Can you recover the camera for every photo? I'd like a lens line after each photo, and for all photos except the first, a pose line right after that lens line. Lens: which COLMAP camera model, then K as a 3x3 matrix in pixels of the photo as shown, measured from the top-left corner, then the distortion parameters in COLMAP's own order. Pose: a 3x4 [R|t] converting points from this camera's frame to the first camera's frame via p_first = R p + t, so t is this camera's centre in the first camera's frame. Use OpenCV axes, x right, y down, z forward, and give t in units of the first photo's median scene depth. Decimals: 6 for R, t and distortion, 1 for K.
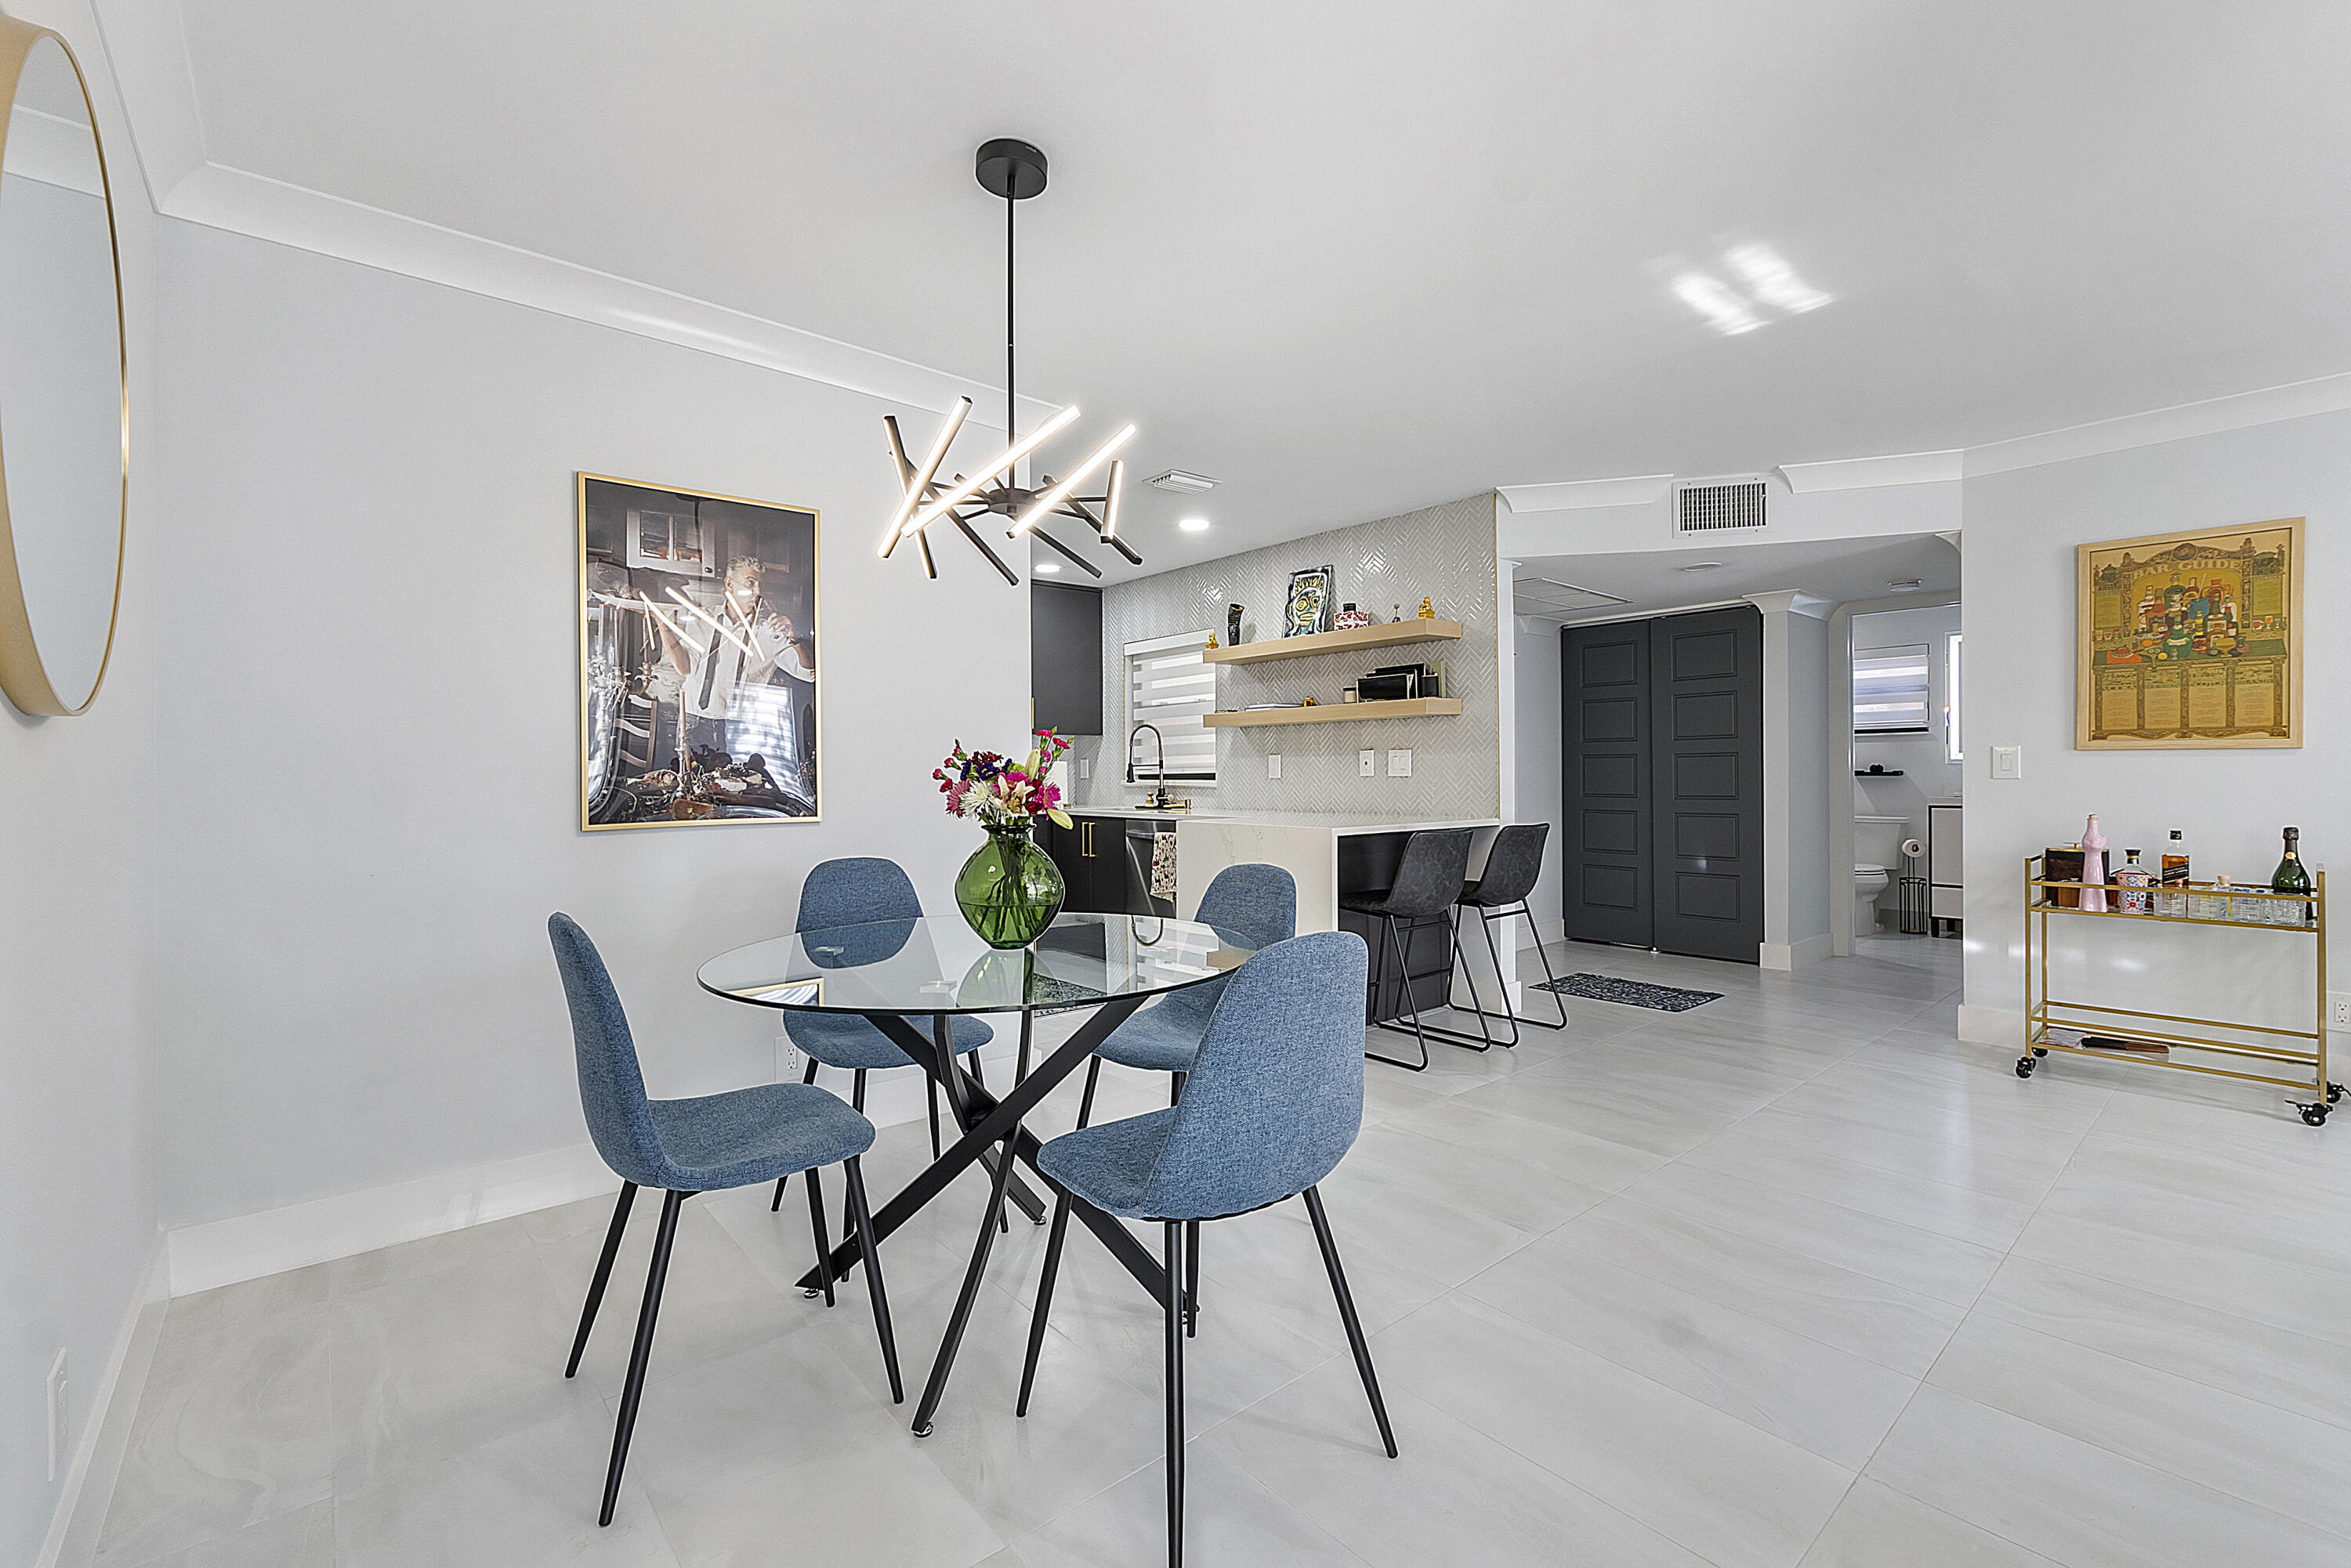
lens RADIAL K [[997.2, 0, 1178.2], [0, 997.2, 775.9], [0, 0, 1]] dist [-0.004995, -0.000553]
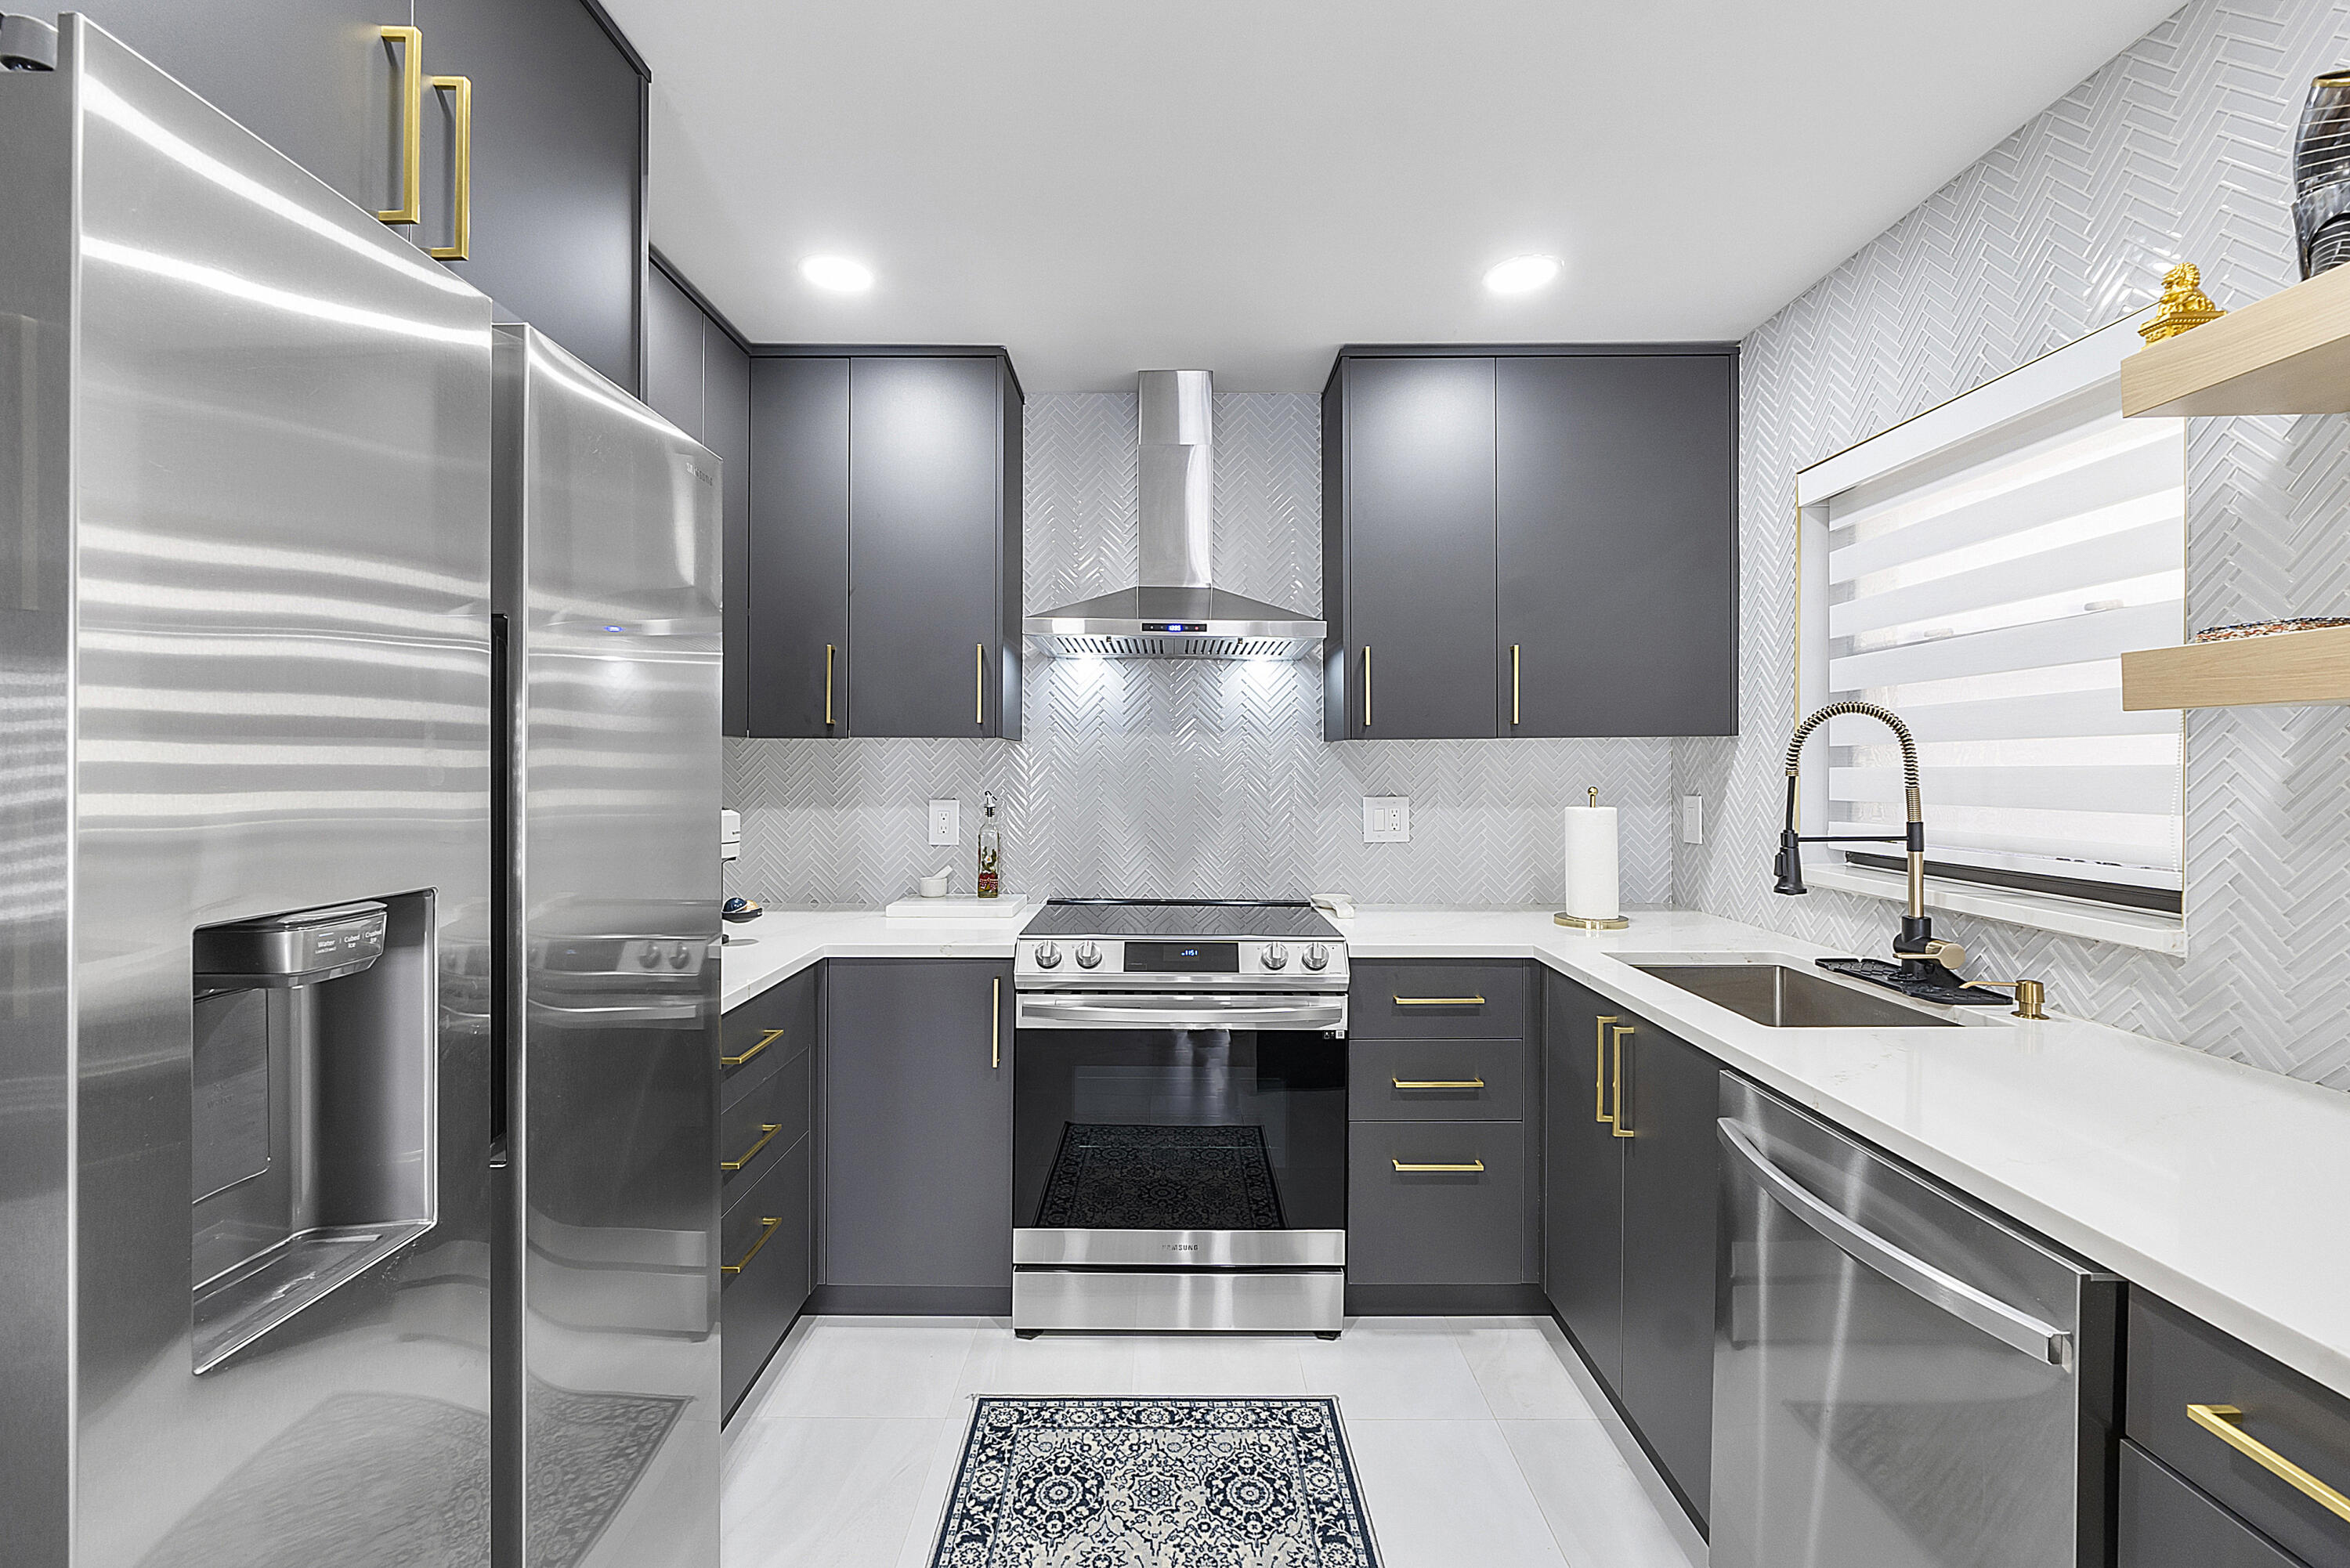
lens RADIAL K [[996.7, 0, 1181.6], [0, 996.7, 767.8], [0, 0, 1]] dist [-0.004995, -0.000553]
pose [[0.763506, 0.008115, -0.645750, 0.008876], [-0.005567, 0.999967, 0.005985, -0.040158], [0.645777, -0.000975, 0.763525, 0.779491]]
